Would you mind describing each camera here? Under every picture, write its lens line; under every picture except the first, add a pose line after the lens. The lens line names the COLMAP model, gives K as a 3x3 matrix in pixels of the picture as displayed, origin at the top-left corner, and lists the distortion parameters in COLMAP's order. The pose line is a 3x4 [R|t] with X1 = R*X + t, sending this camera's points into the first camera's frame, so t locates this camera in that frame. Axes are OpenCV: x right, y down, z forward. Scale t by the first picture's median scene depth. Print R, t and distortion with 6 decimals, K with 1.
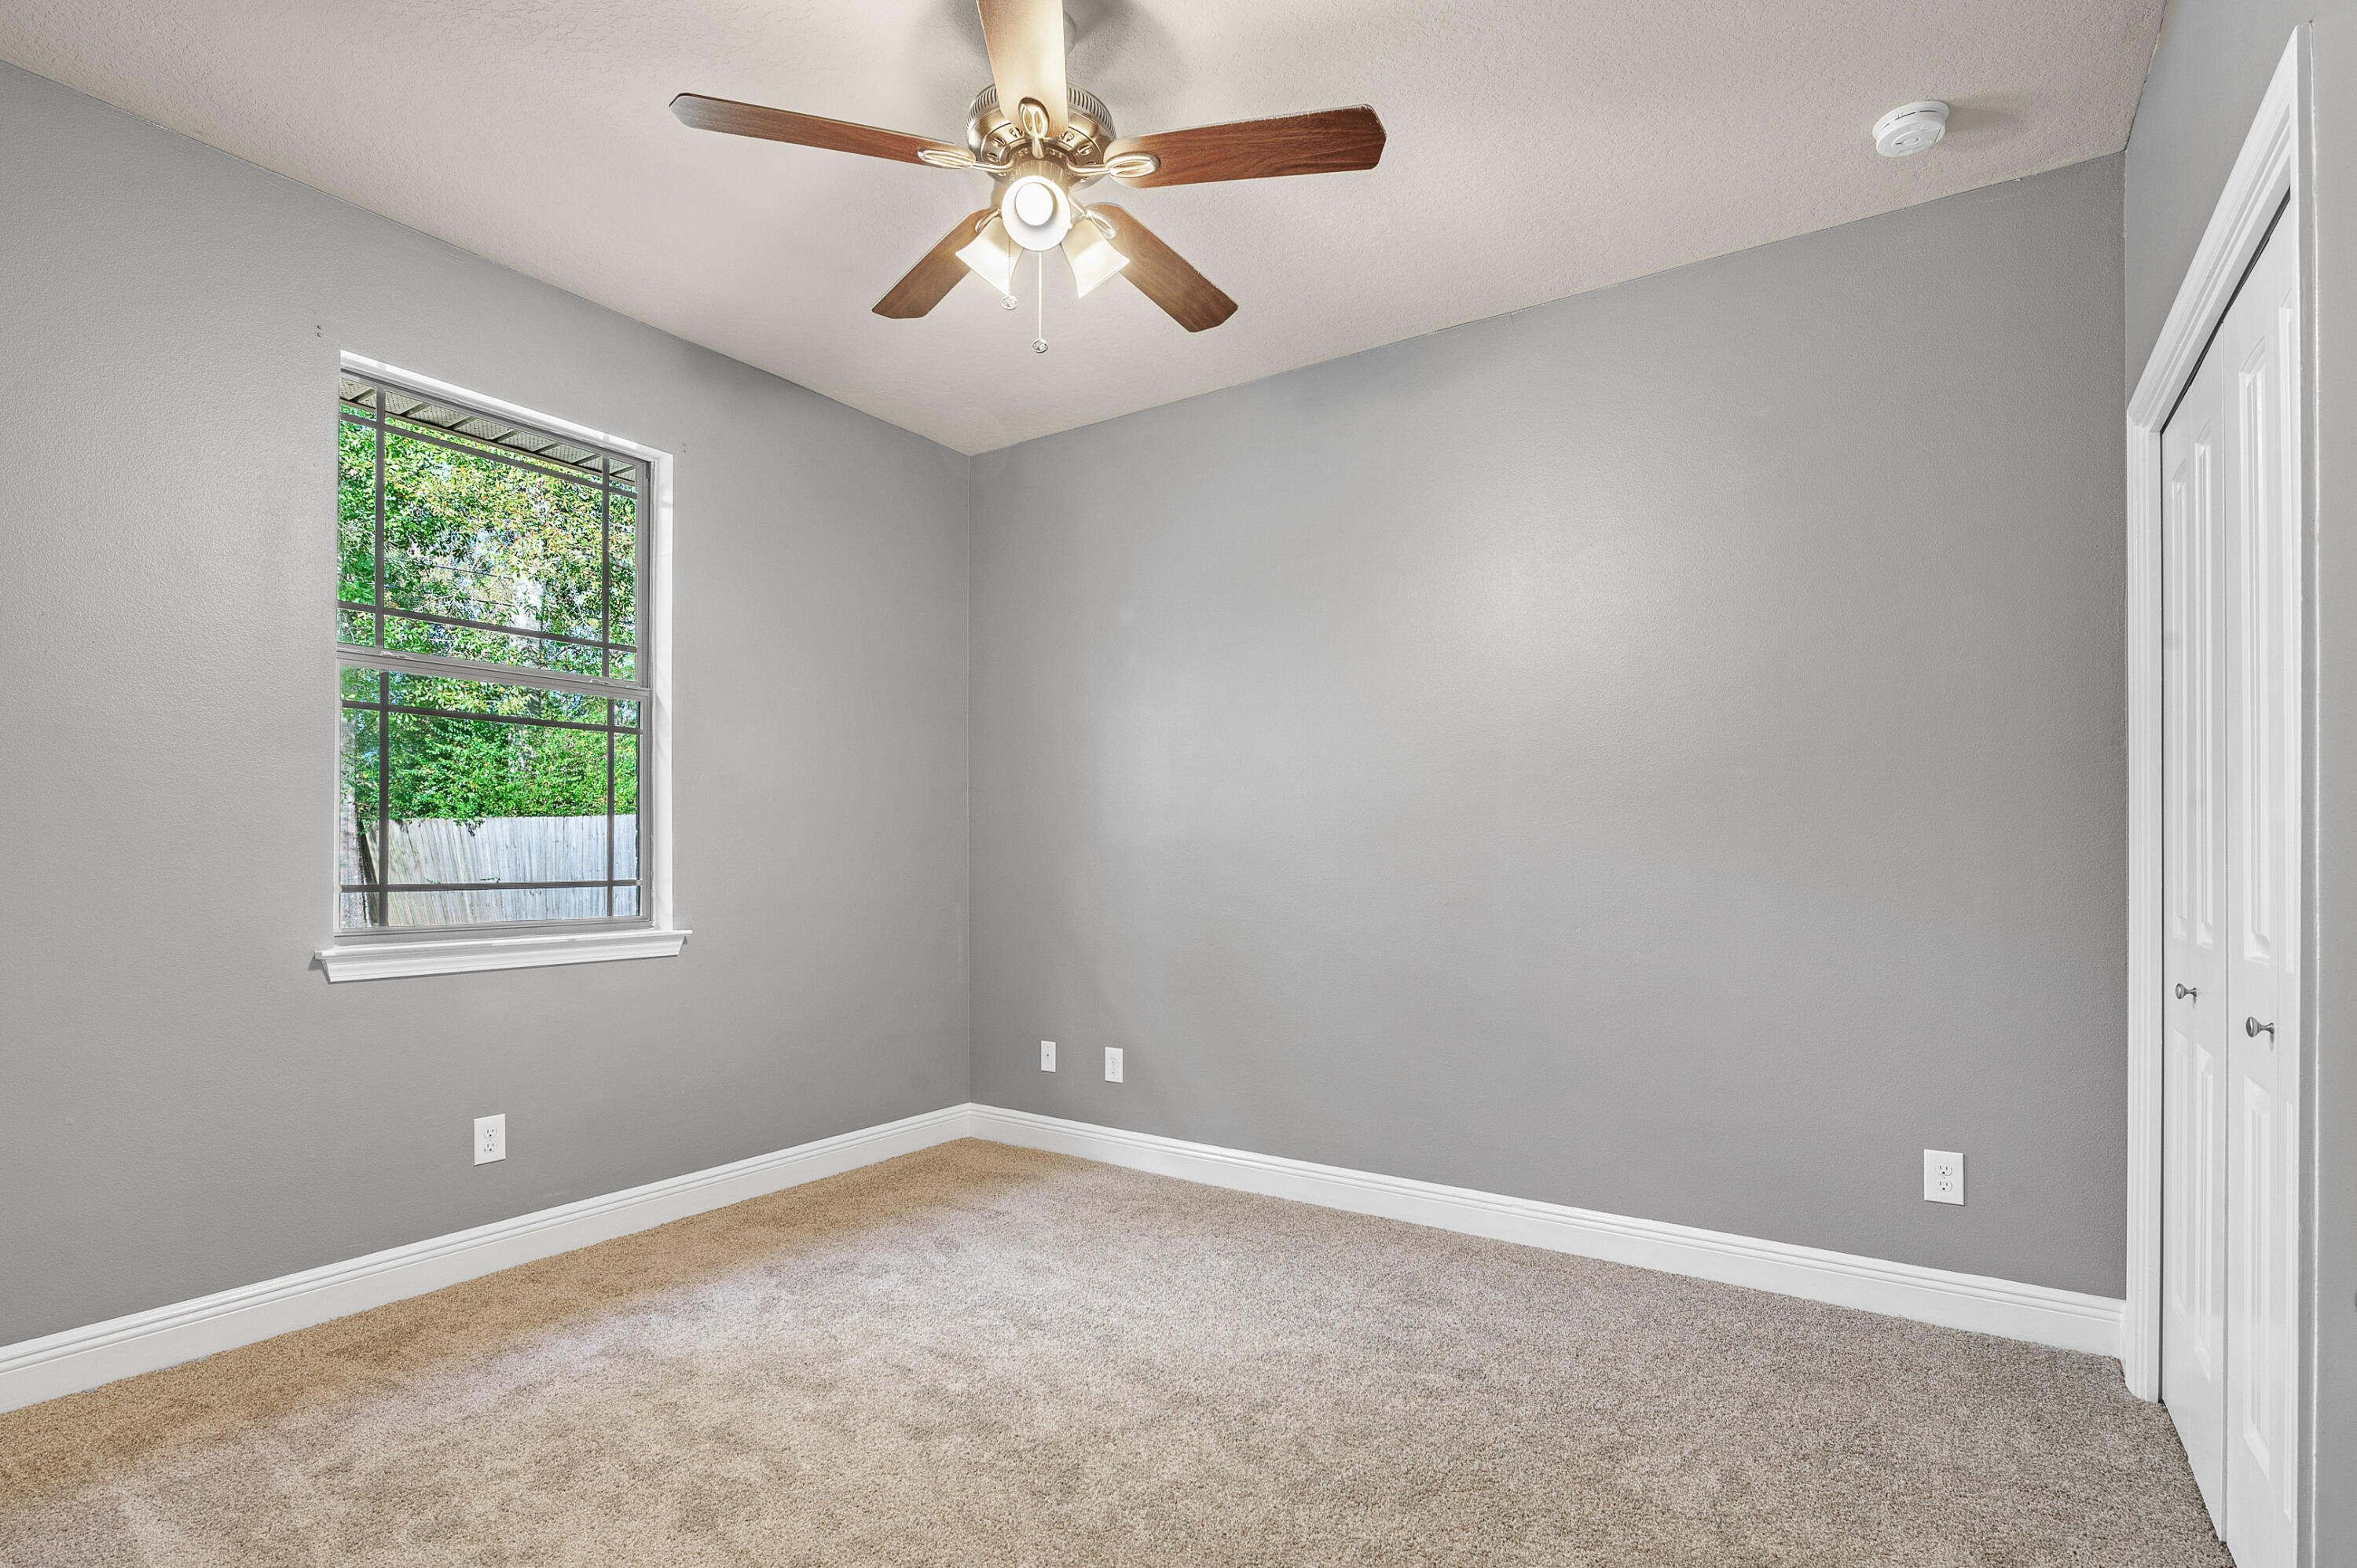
lens RADIAL K [[1146.8, 0, 1170.1], [0, 1146.8, 865.3], [0, 0, 1]] dist [-0.001233, -0.001176]
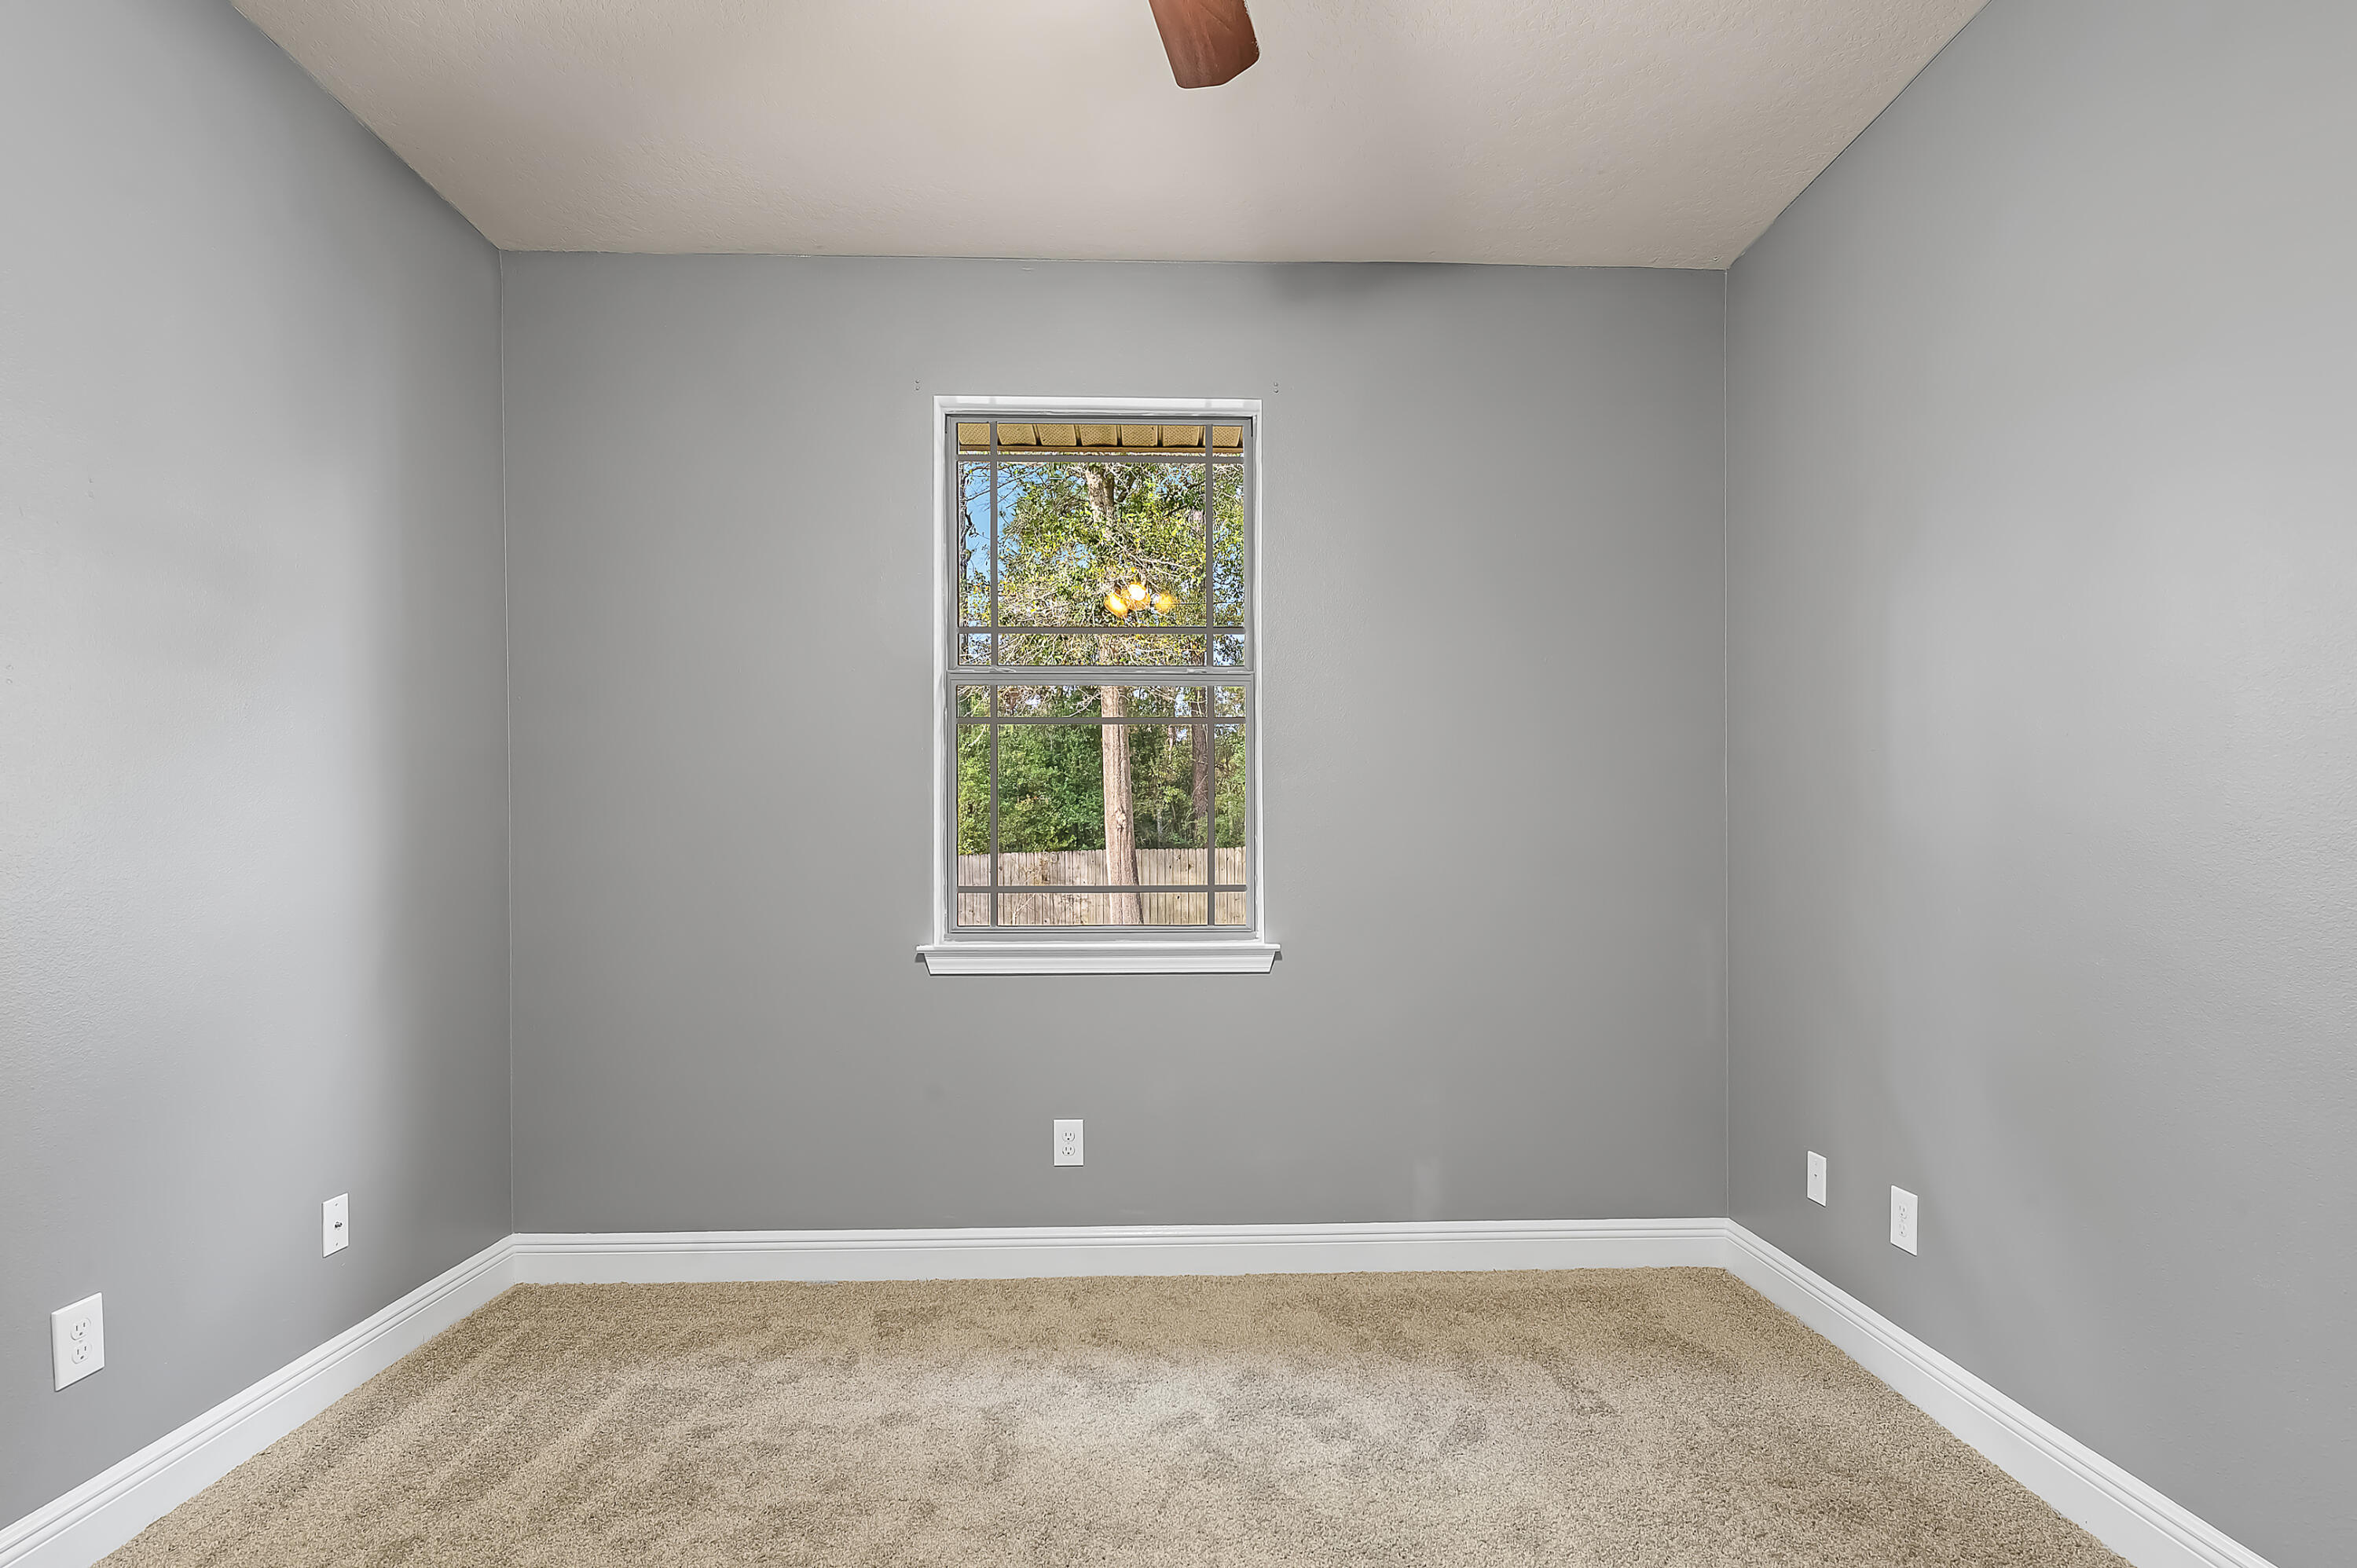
lens RADIAL K [[1146.8, 0, 1169.1], [0, 1146.8, 869.5], [0, 0, 1]] dist [-0.001233, -0.001176]
pose [[0.582215, 0.010452, -0.812968, 0.240257], [-0.001167, 0.999927, 0.012019, -0.010416], [0.813034, -0.006049, 0.582184, 0.435990]]
